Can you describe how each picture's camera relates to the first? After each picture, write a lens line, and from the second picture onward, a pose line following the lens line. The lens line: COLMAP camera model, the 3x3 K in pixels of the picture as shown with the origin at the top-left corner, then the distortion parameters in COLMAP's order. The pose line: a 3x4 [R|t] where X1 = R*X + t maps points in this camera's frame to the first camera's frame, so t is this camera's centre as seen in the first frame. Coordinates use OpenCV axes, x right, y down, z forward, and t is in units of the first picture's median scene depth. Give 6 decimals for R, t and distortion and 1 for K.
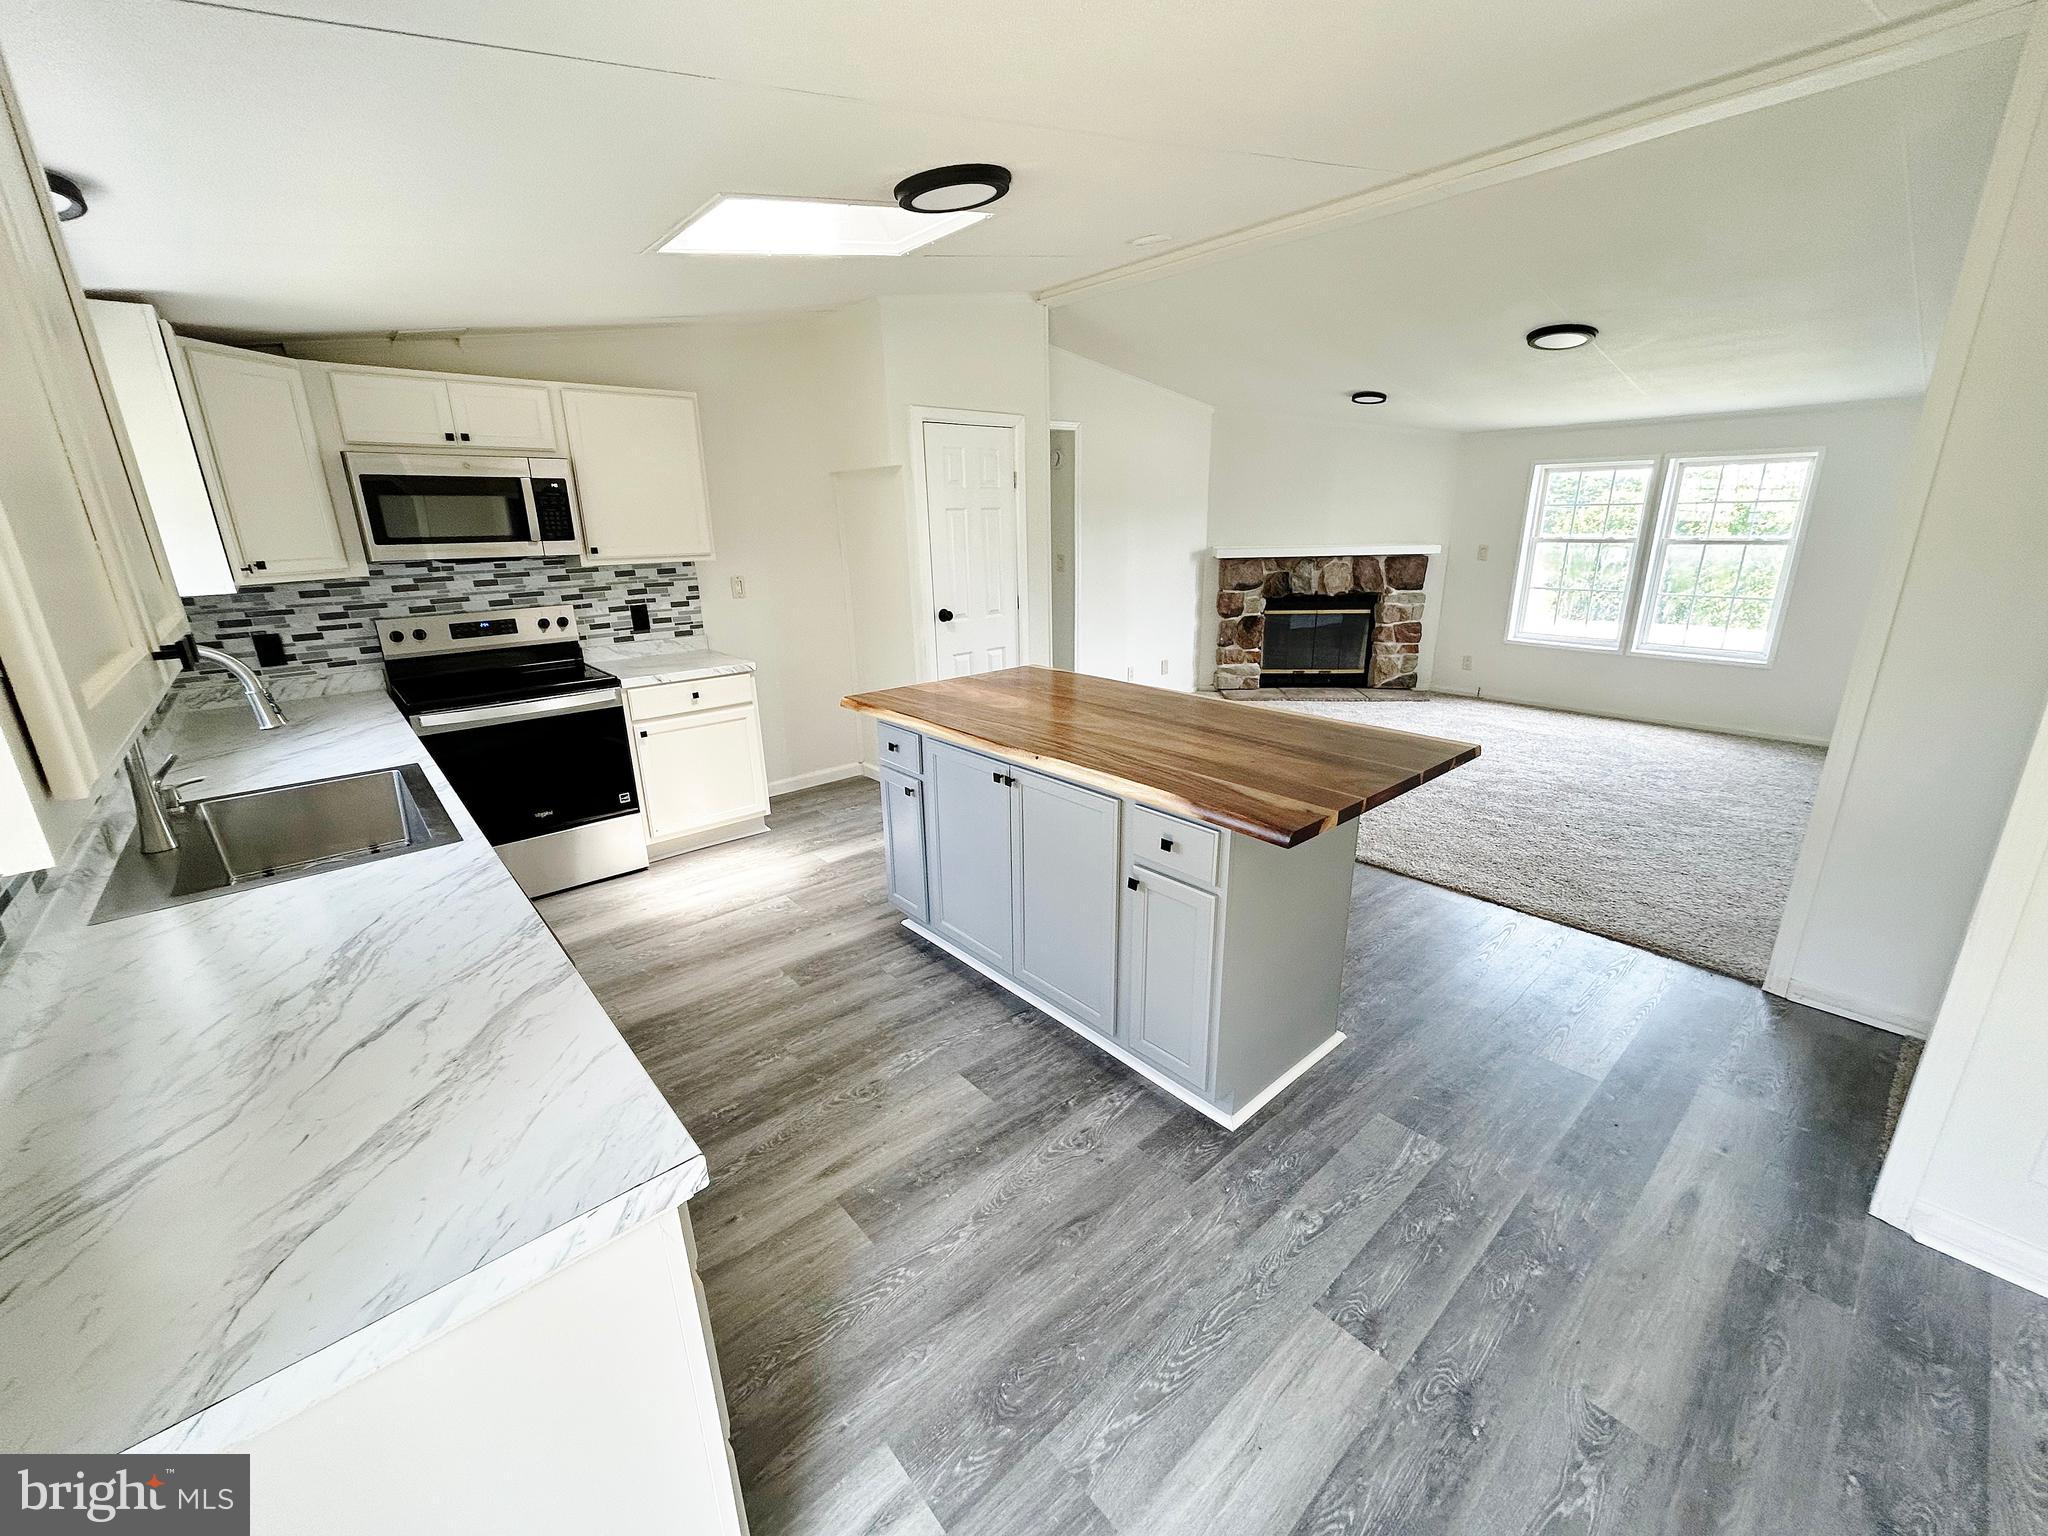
lens RADIAL K [[818.8, 0, 1026.2], [0, 818.8, 769.3], [0, 0, 1]] dist [-0.007736, 0.000781]
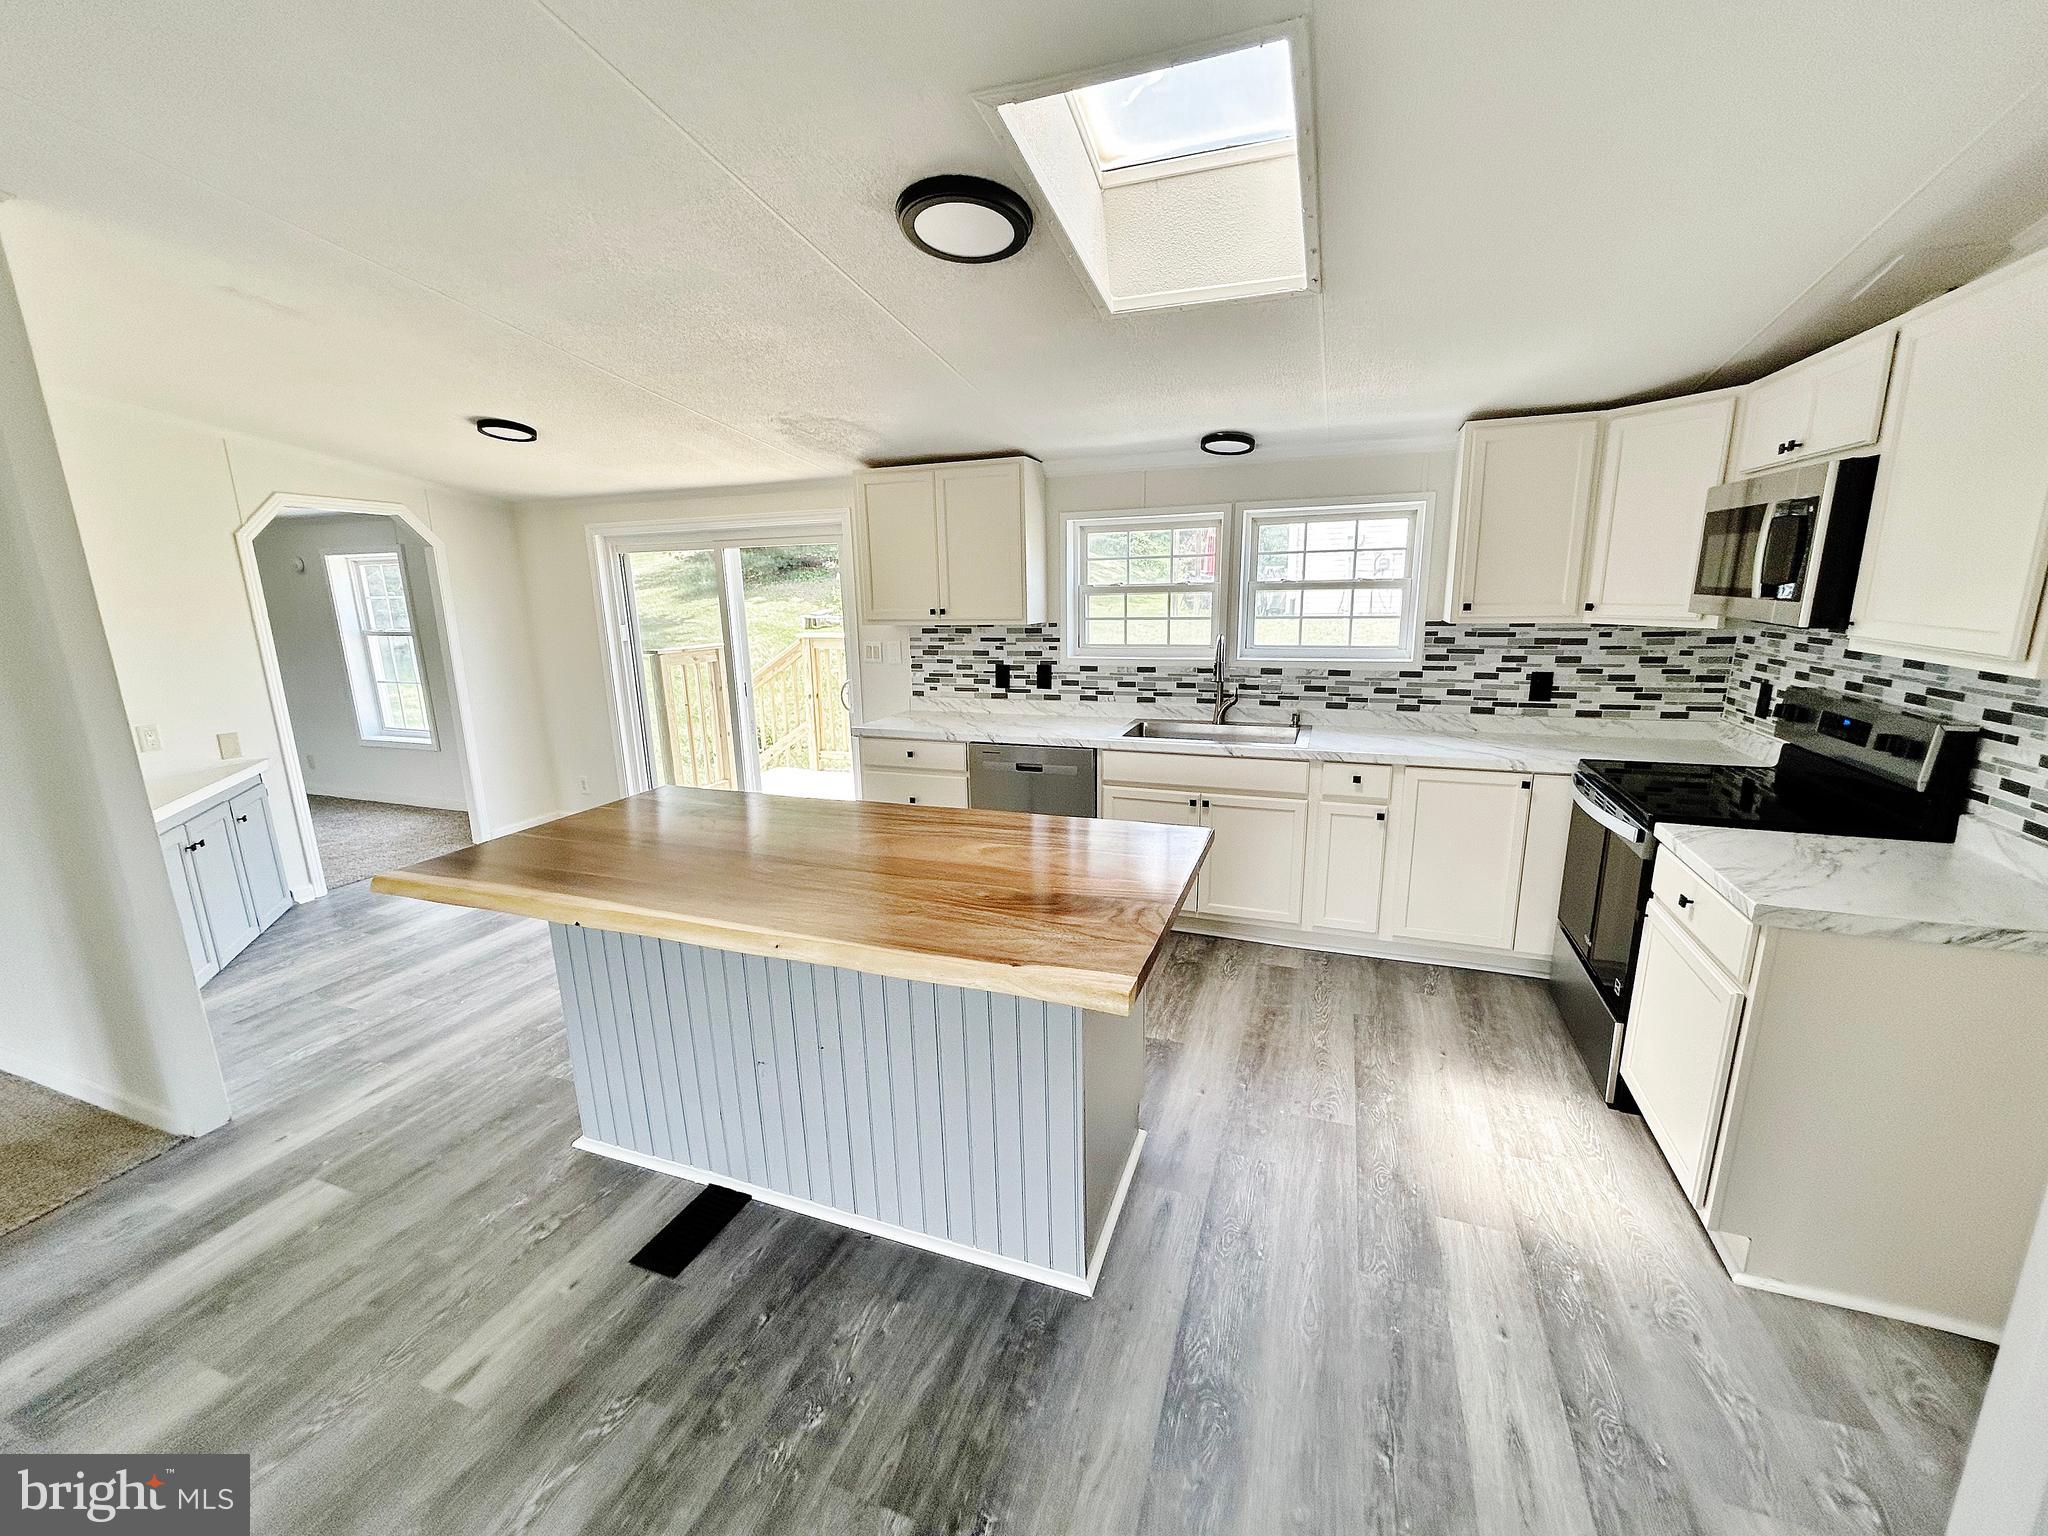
lens RADIAL K [[826.8, 0, 1024.0], [0, 826.8, 768.0], [0, 0, 1]] dist [0.003539, 0.000218]
pose [[-0.881674, 0.141946, -0.450003, 0.172095], [-0.102072, 0.873726, 0.475588, -0.326613], [0.460687, 0.465246, -0.755853, 1.012993]]
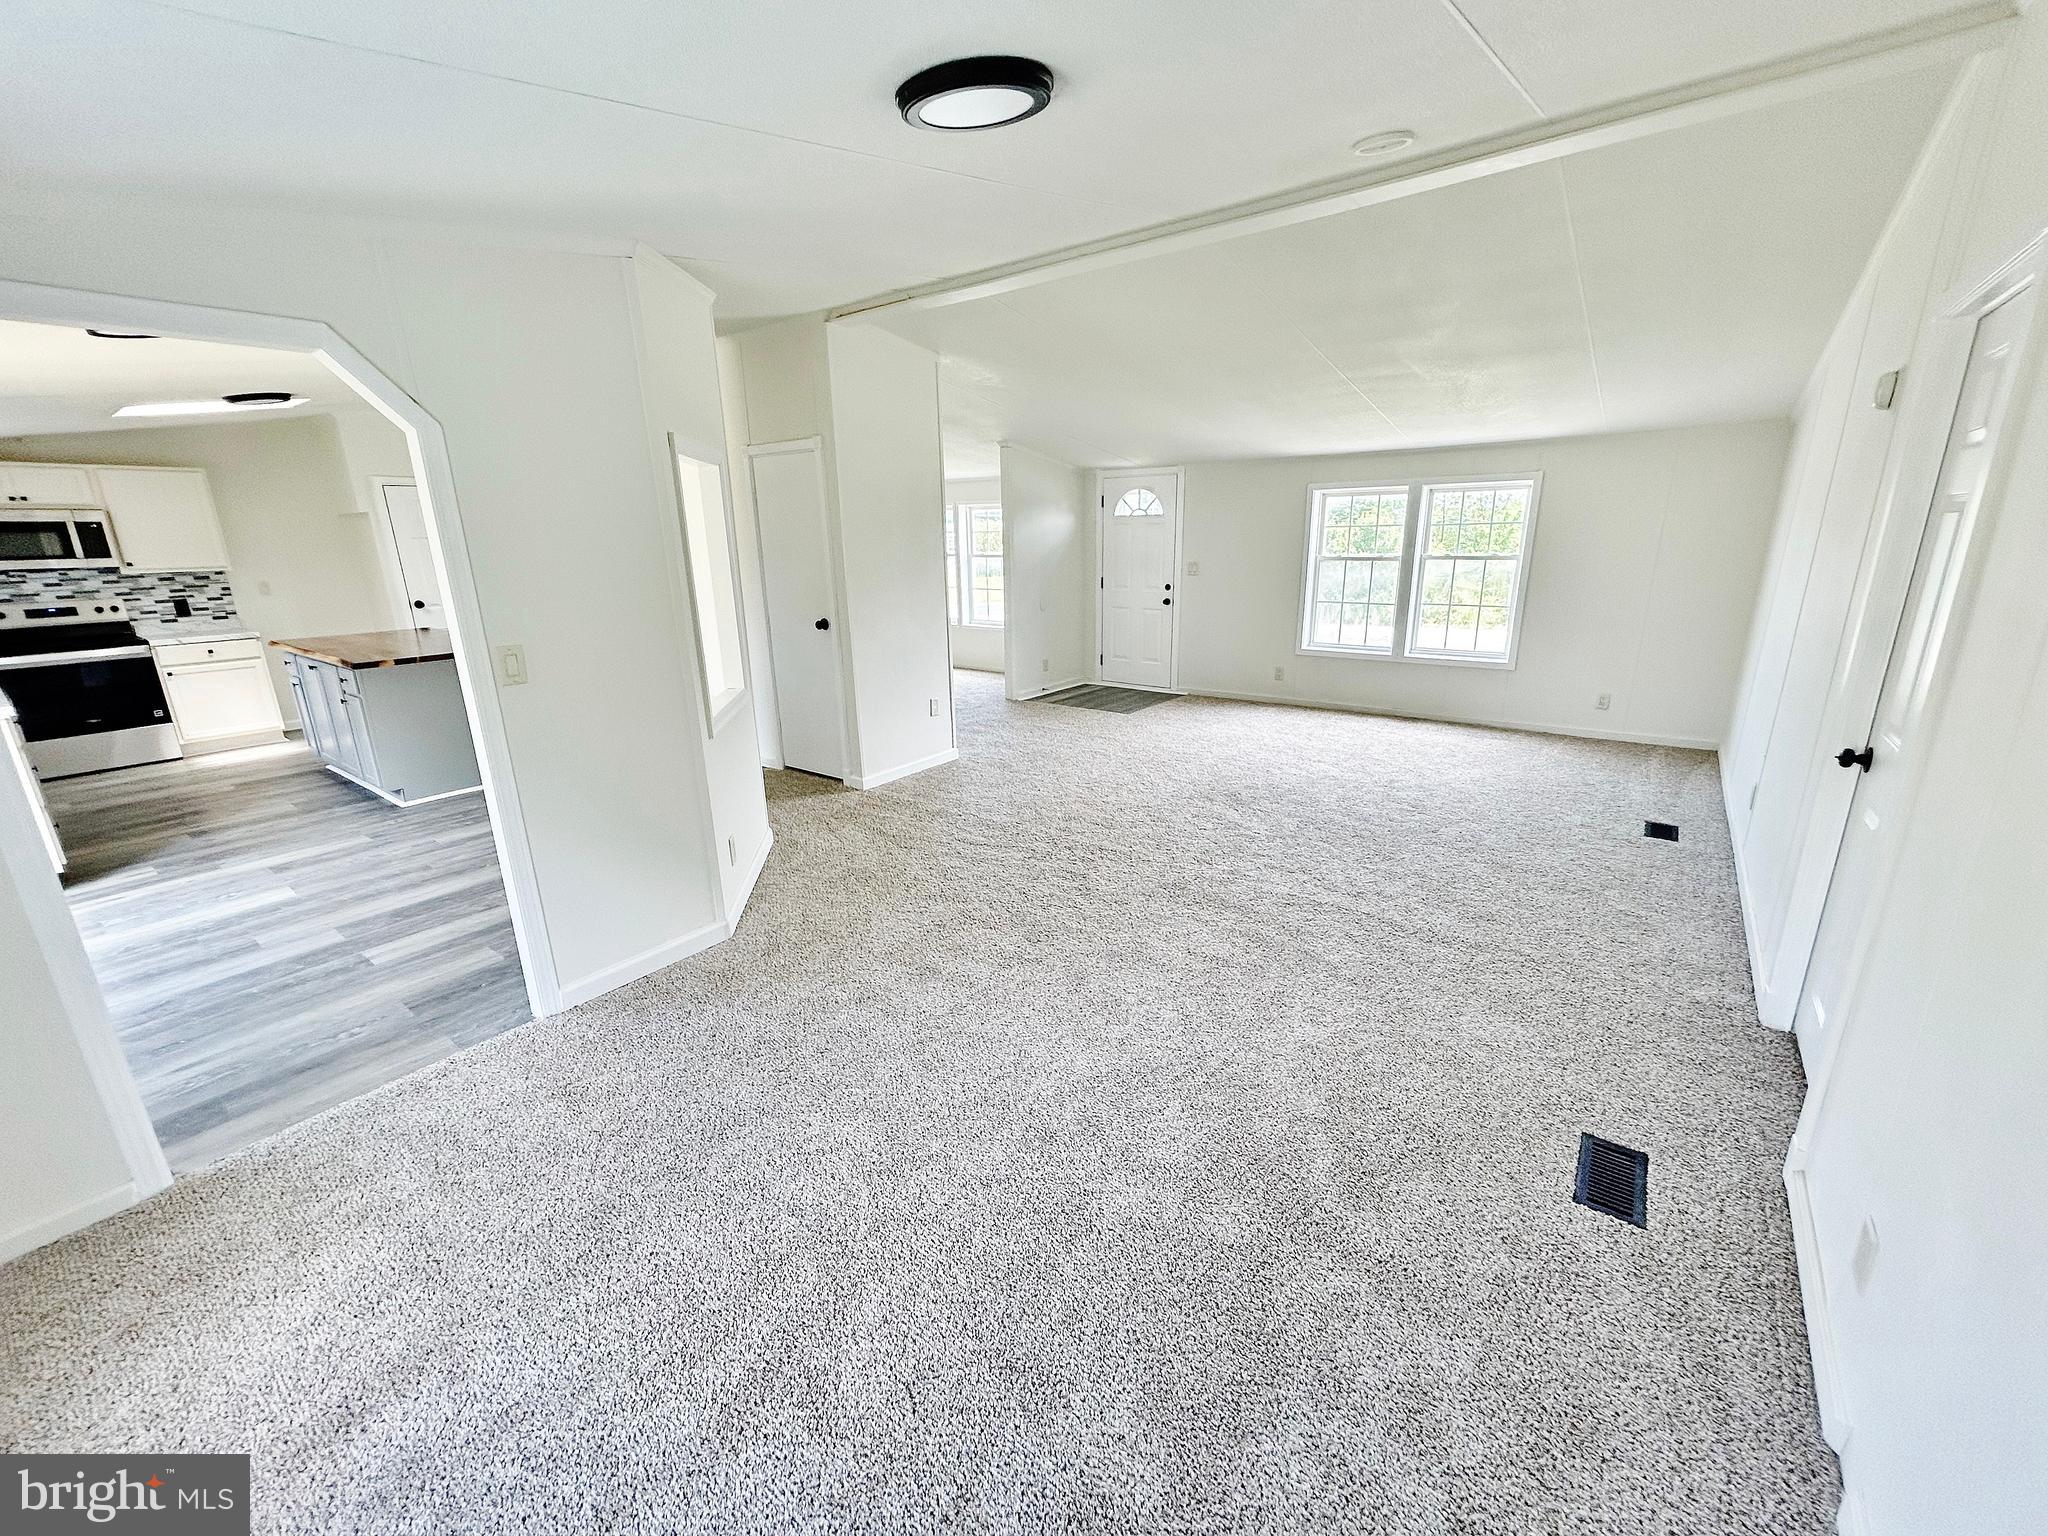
lens RADIAL K [[818.8, 0, 1026.2], [0, 818.8, 769.3], [0, 0, 1]] dist [-0.007736, 0.000781]
pose [[0.979682, -0.053739, 0.193223, 0.758819], [0.057820, 0.998206, -0.015541, 0.231089], [-0.192042, 0.026397, 0.981032, -0.792442]]
